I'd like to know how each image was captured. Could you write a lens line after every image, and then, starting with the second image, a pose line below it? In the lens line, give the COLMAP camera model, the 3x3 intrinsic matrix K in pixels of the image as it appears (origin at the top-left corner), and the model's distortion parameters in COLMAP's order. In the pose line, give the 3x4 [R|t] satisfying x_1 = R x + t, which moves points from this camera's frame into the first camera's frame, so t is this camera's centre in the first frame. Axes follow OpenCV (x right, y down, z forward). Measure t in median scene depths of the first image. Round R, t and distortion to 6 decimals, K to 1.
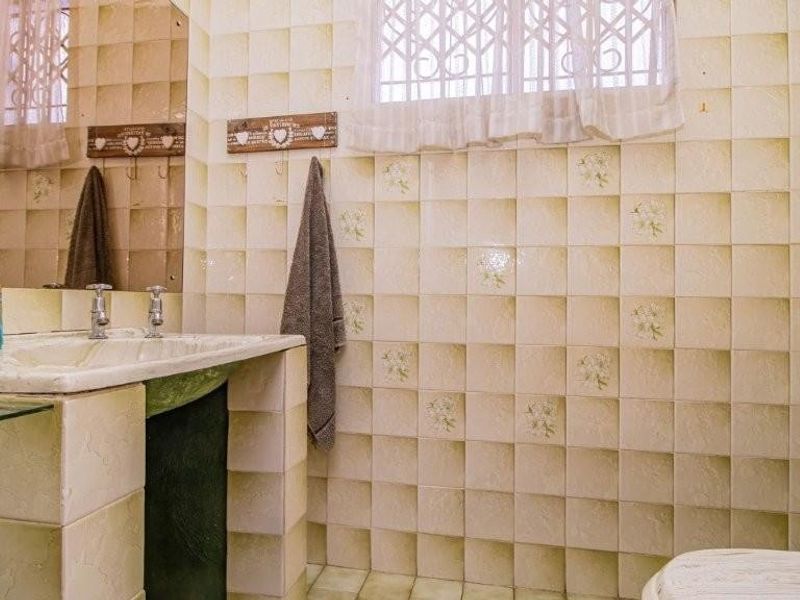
lens RADIAL K [[499.9, 0, 401.5], [0, 499.9, 298.3], [0, 0, 1]] dist [0.004274, -0.006339]
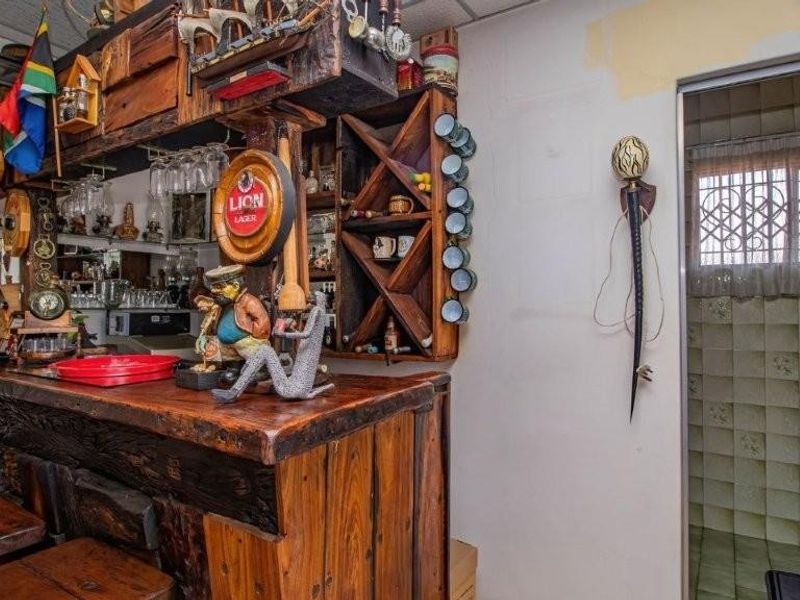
lens RADIAL K [[499.9, 0, 398.1], [0, 499.9, 299.9], [0, 0, 1]] dist [0.004274, -0.006339]
pose [[0.922281, -0.014942, -0.386230, -0.368761], [0.013667, 0.999888, -0.006046, -0.279101], [0.386277, 0.000297, 0.922383, -1.092946]]
